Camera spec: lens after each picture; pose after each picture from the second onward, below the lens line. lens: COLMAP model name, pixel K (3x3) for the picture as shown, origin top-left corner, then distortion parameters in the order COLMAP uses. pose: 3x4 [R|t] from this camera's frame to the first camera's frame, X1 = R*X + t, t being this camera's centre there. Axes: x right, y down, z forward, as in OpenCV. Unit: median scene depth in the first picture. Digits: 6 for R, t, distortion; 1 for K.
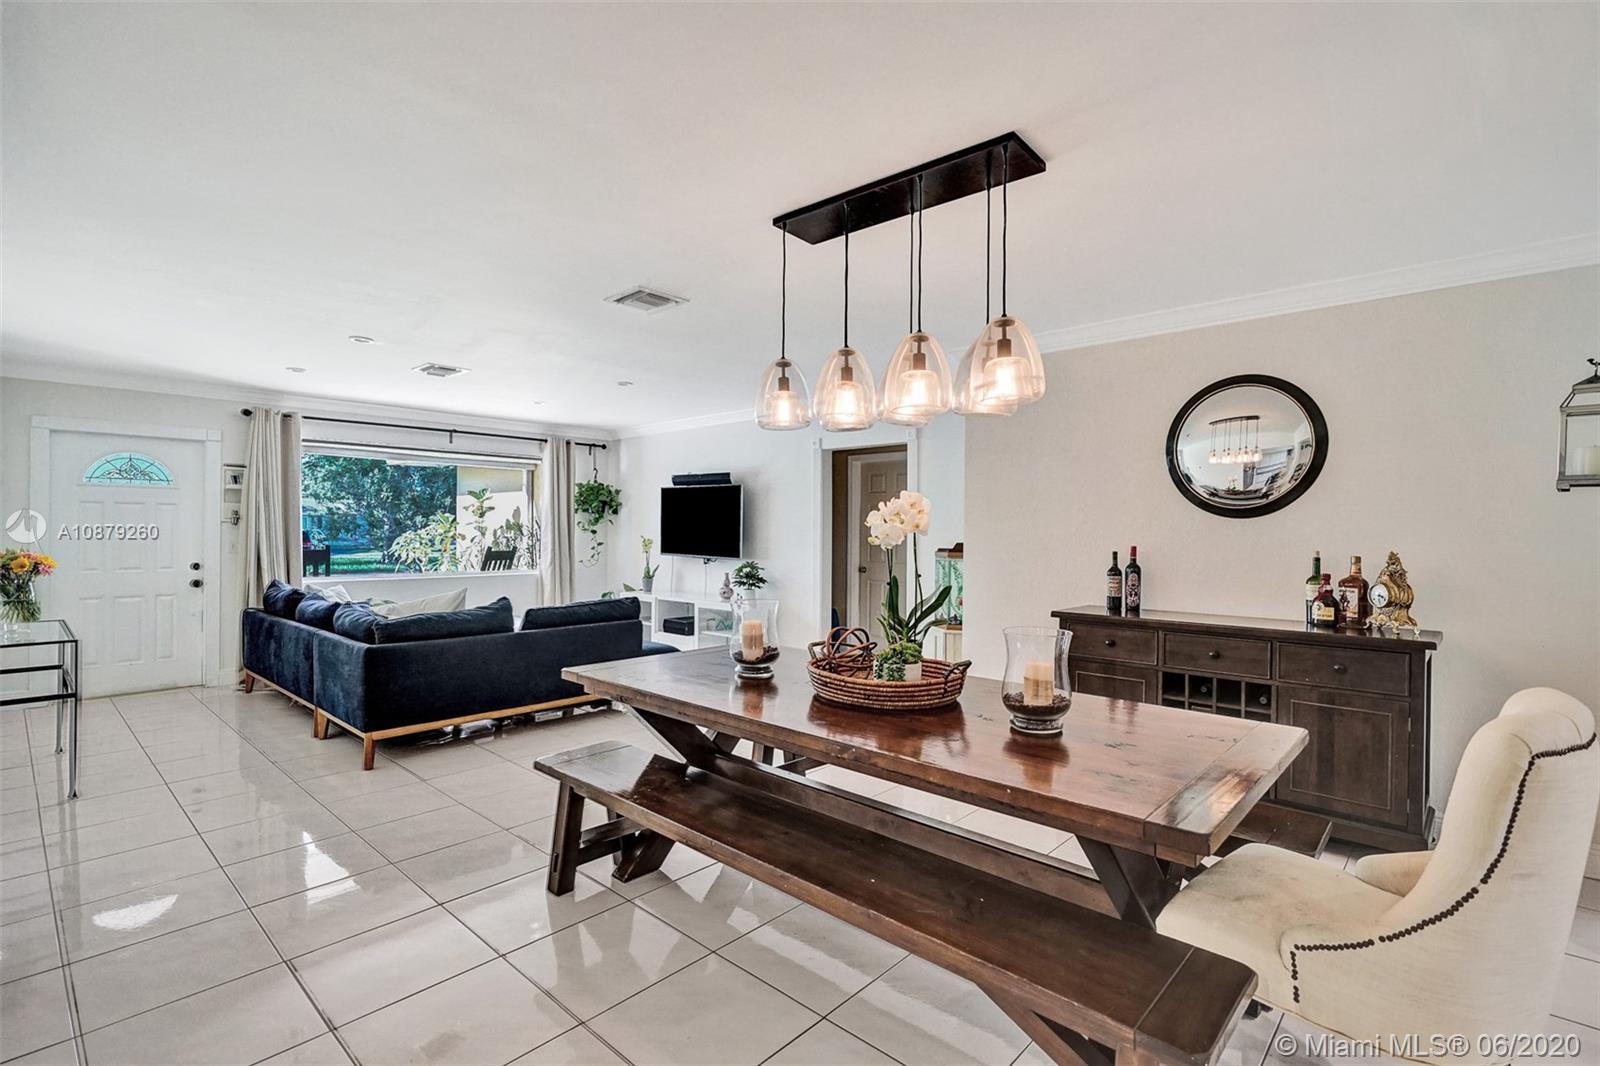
lens RADIAL K [[751.6, 0, 806.3], [0, 751.6, 534.7], [0, 0, 1]] dist [-0.013595, 0.003340]
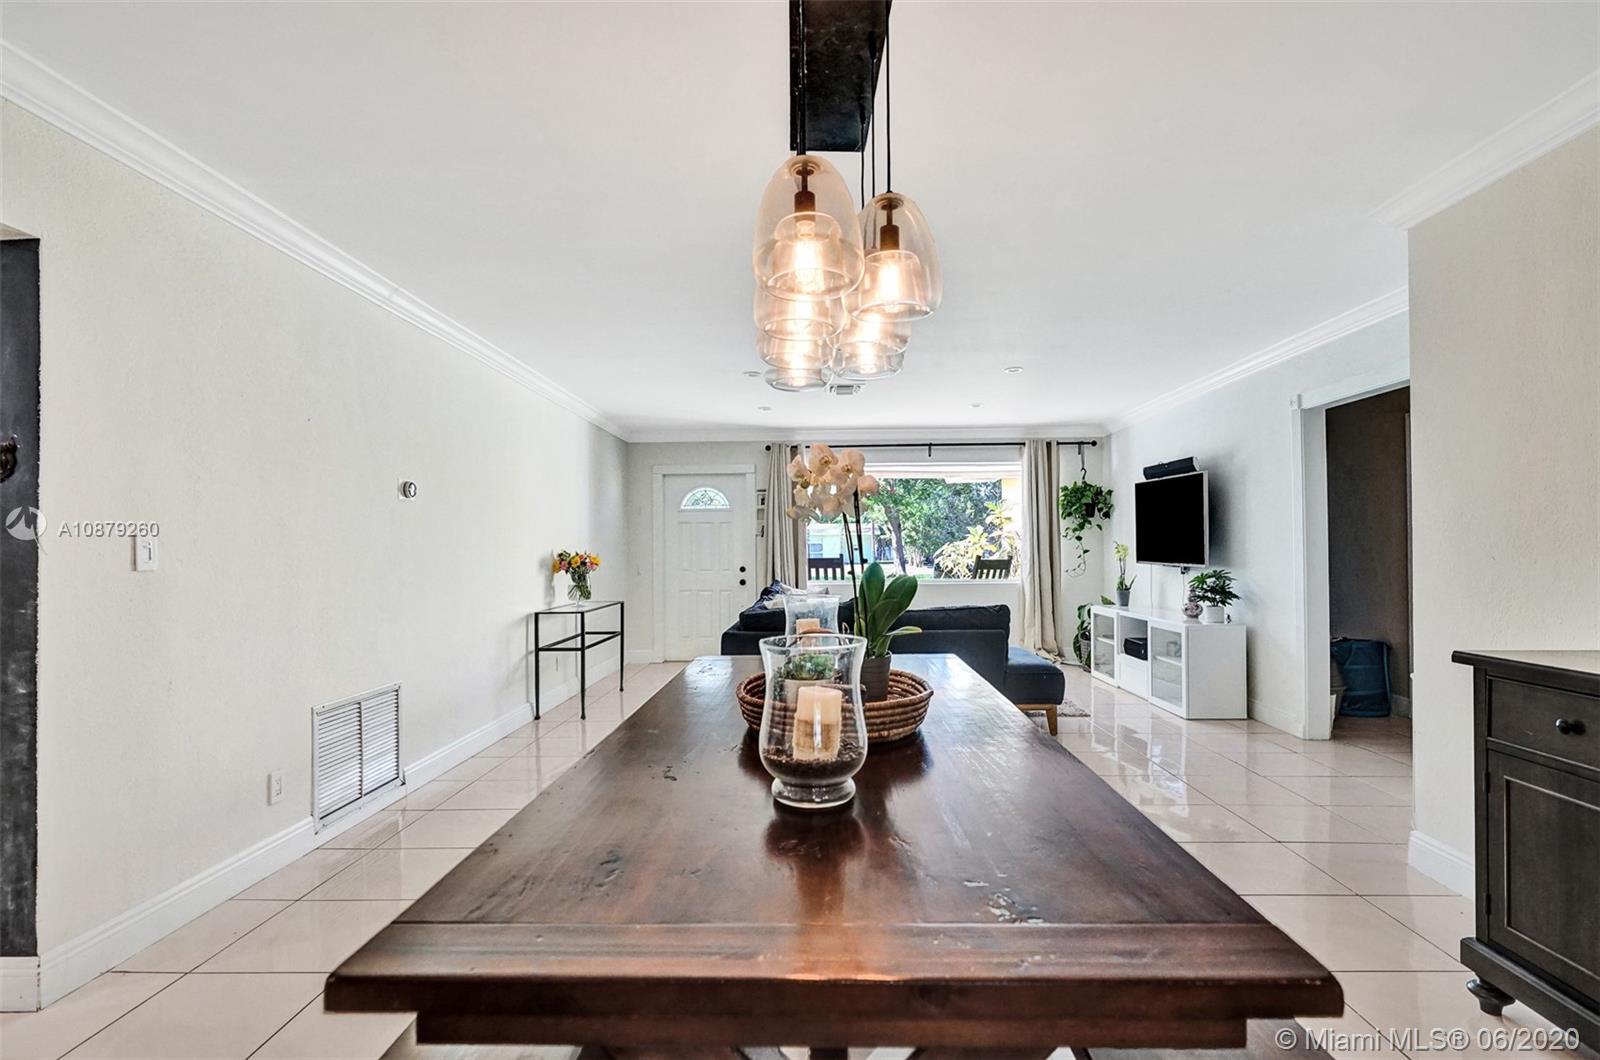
lens RADIAL K [[751.6, 0, 817.0], [0, 751.6, 546.5], [0, 0, 1]] dist [-0.013595, 0.003340]
pose [[0.660000, -0.016389, -0.751087, 0.208257], [0.008786, 0.999862, -0.014097, 0.017631], [0.751214, 0.002704, 0.660053, 0.175589]]
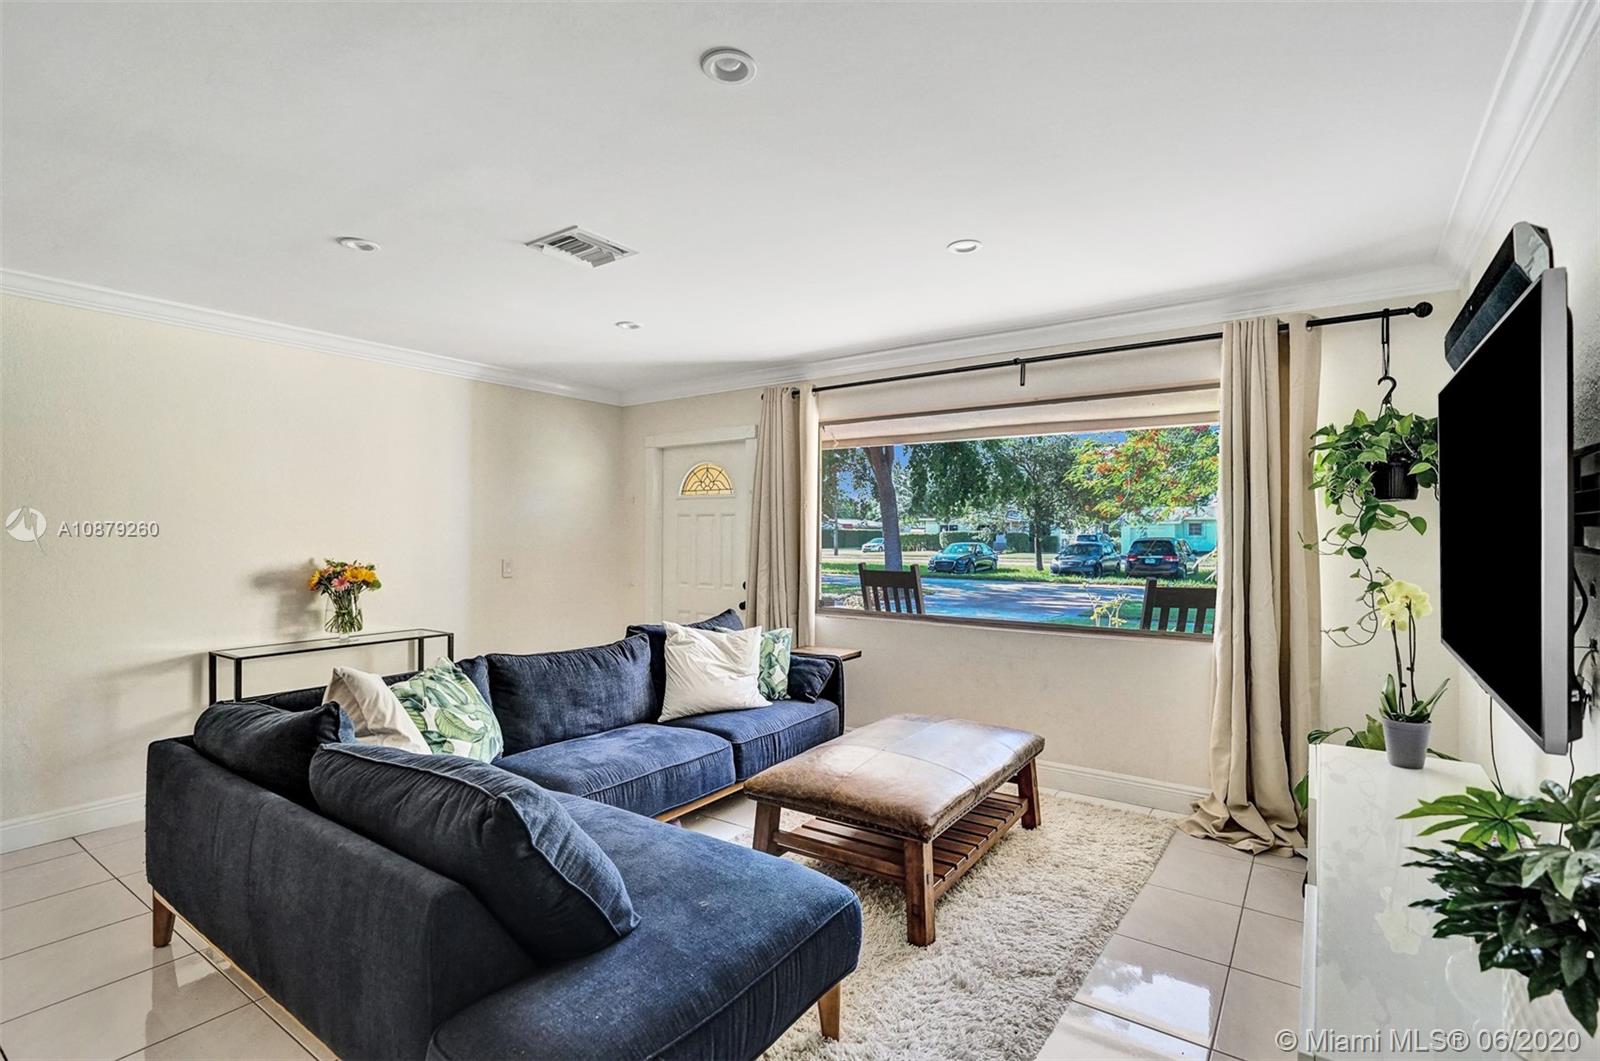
lens RADIAL K [[751.6, 0, 809.1], [0, 751.6, 535.9], [0, 0, 1]] dist [-0.013595, 0.003340]
pose [[0.128705, -0.010164, -0.991631, 0.043379], [-0.011183, 0.999869, -0.011700, -0.005021], [0.991620, 0.012595, 0.128574, 0.755212]]
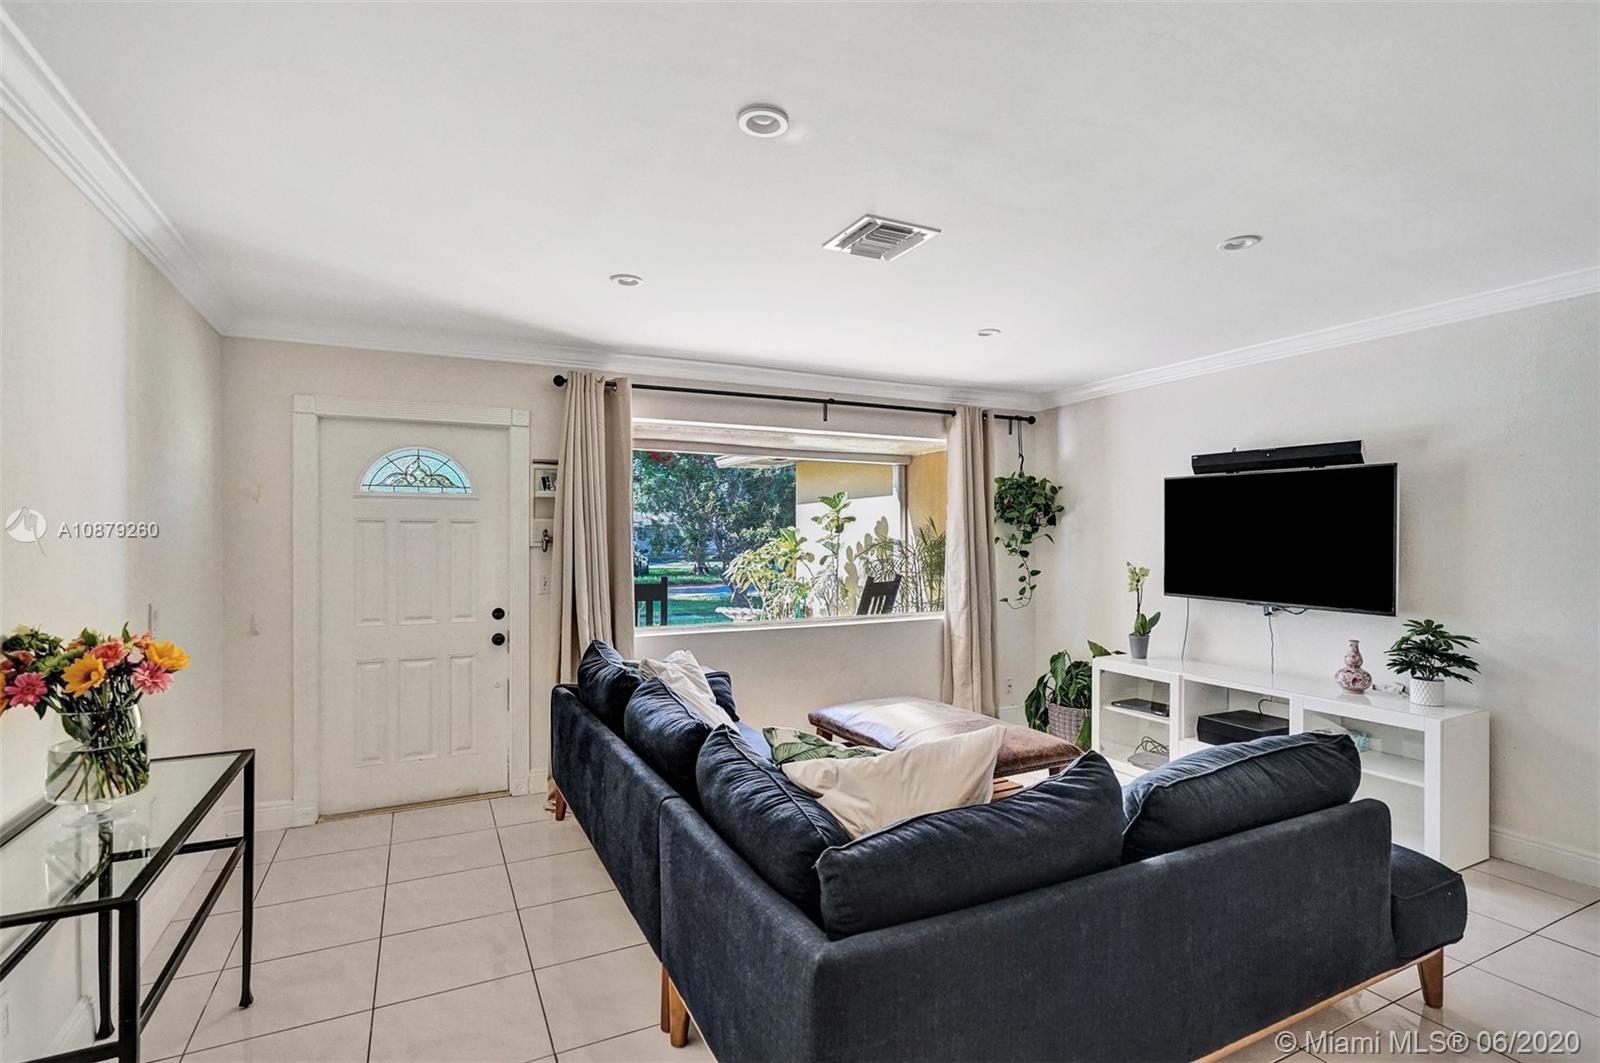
lens RADIAL K [[751.6, 0, 791.8], [0, 751.6, 532.7], [0, 0, 1]] dist [-0.013595, 0.003340]
pose [[0.929542, -0.010381, -0.368570, -0.252815], [0.006074, 0.999899, -0.012843, -0.015789], [0.368667, 0.009699, 0.929511, 0.368082]]
